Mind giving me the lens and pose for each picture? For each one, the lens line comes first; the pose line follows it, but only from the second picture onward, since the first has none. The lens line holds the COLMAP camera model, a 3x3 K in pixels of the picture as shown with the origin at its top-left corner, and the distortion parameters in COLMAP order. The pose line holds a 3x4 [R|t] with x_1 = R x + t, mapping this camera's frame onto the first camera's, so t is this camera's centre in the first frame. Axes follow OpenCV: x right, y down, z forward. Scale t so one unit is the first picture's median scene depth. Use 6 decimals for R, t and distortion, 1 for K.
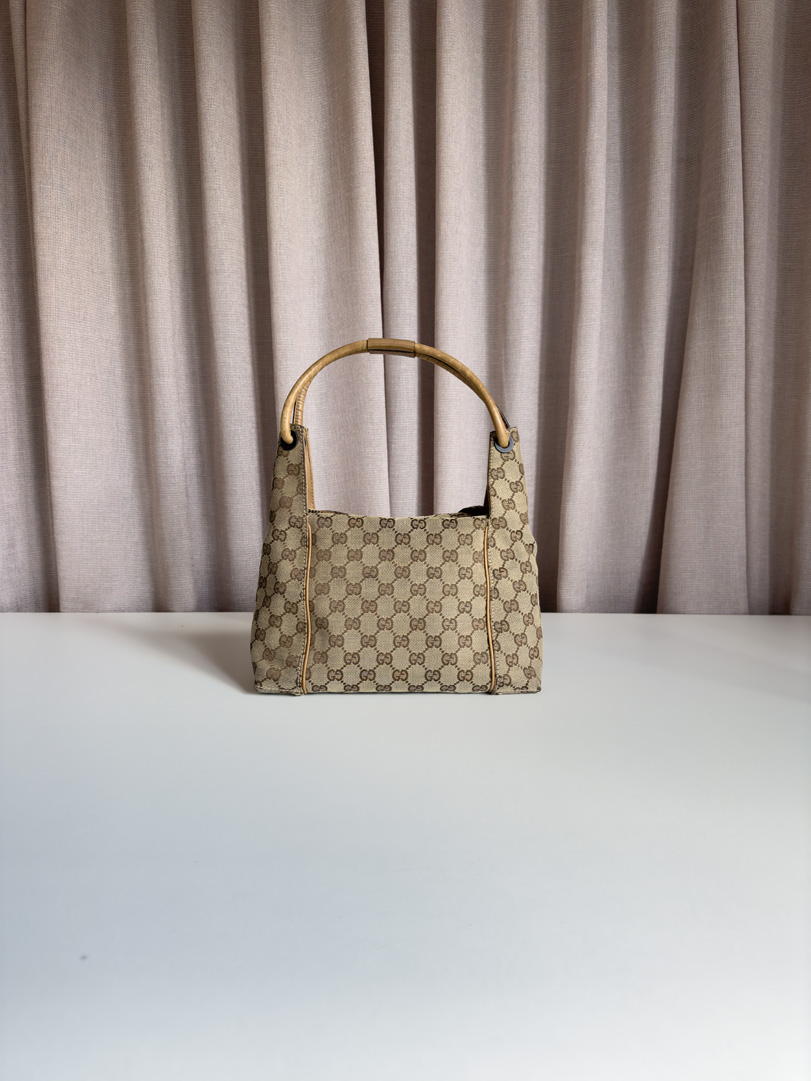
lens RADIAL K [[770.8, 0, 405.5], [0, 770.8, 540.5], [0, 0, 1]] dist [0.067269, 0.000413]
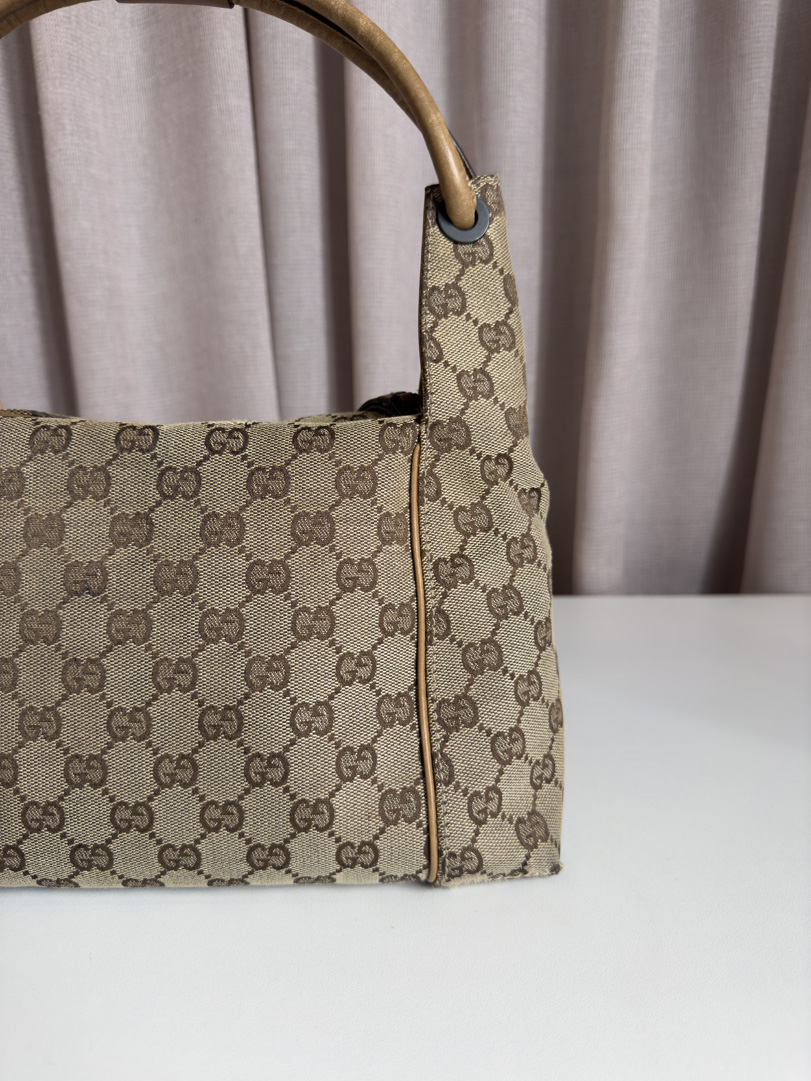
lens RADIAL K [[767.3, 0, 405.5], [0, 767.3, 540.5], [0, 0, 1]] dist [0.057299, -0.128253]
pose [[0.999824, -0.016155, 0.009570, 0.096558], [0.015100, 0.994707, 0.101636, -0.010201], [-0.011161, -0.101473, 0.994776, 0.634129]]
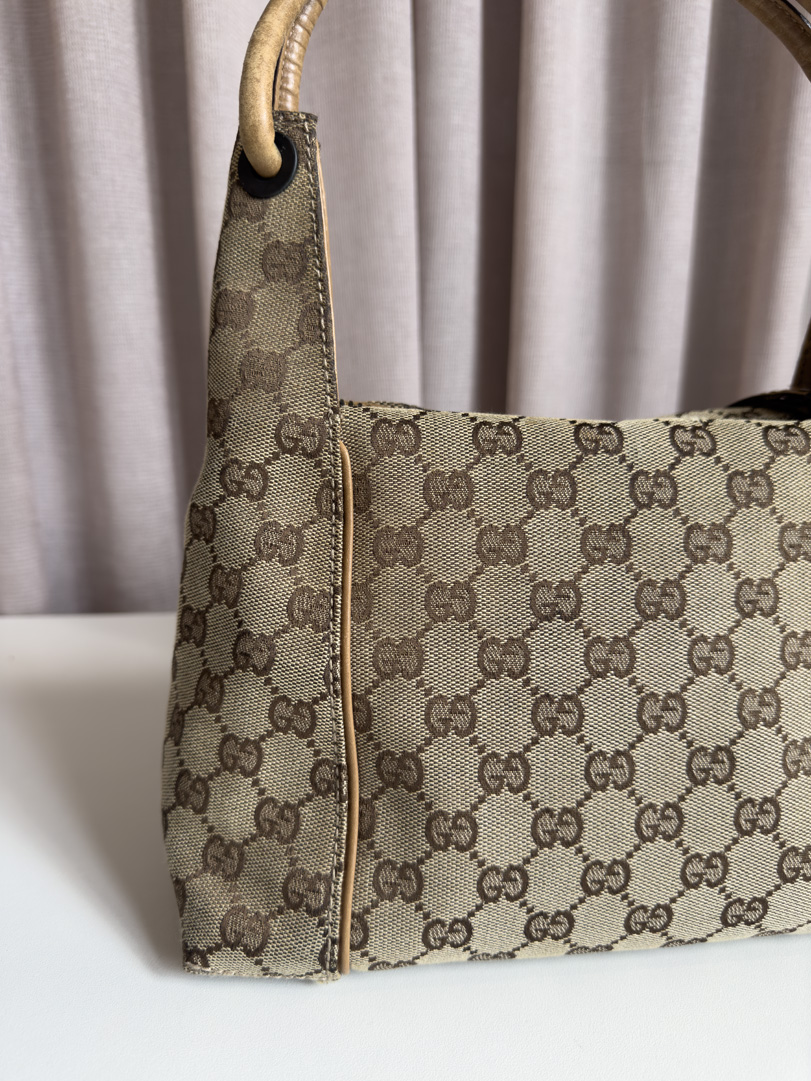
lens RADIAL K [[767.3, 0, 405.5], [0, 767.3, 540.5], [0, 0, 1]] dist [0.057299, -0.128253]
pose [[0.993356, -0.018235, 0.113629, -0.136571], [0.005884, 0.994123, 0.108094, -0.015714], [-0.114932, -0.106707, 0.987625, 0.696186]]
